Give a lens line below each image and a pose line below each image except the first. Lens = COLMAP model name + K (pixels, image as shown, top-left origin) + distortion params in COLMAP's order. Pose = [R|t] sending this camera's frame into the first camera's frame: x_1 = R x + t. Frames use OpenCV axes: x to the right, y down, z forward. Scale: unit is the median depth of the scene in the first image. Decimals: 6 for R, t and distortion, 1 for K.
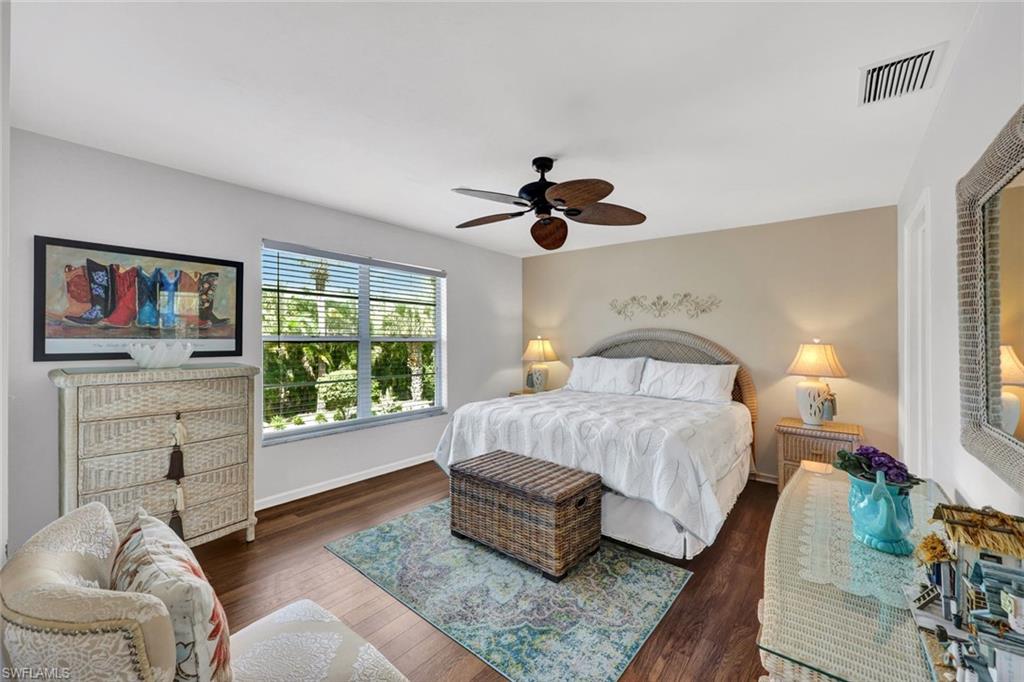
lens RADIAL K [[407.8, 0, 507.9], [0, 407.8, 335.0], [0, 0, 1]] dist [0.000785, 0.000135]
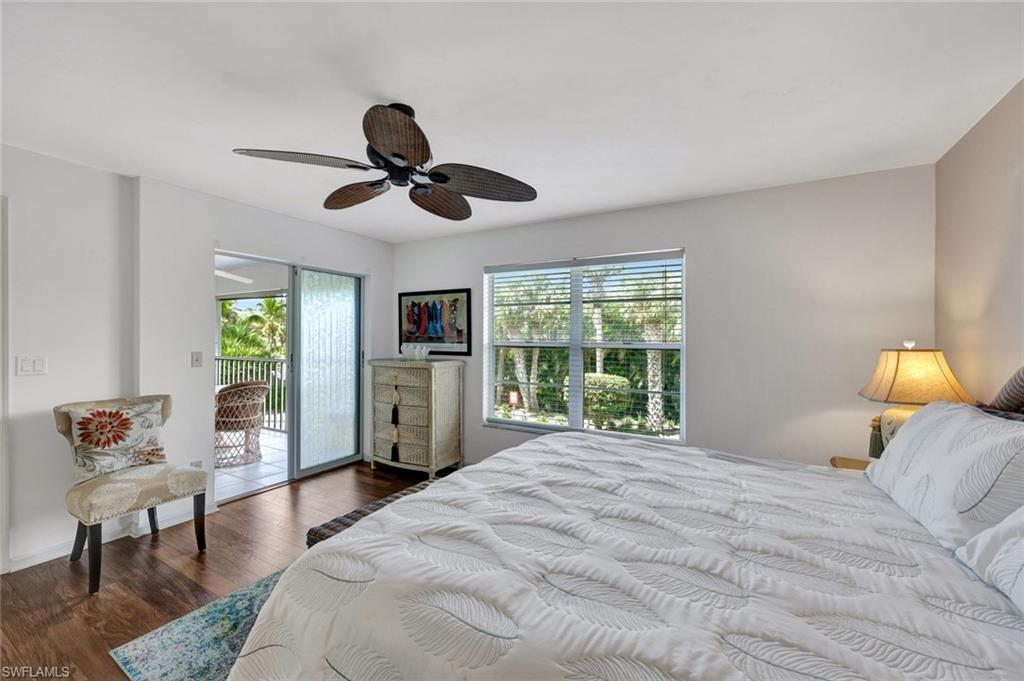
lens RADIAL K [[407.8, 0, 510.0], [0, 407.8, 342.6], [0, 0, 1]] dist [0.000785, 0.000135]
pose [[0.164417, -0.005904, -0.986373, 0.835436], [-0.004668, 0.999966, -0.006763, 0.016997], [0.986380, 0.005716, 0.164384, 1.038997]]
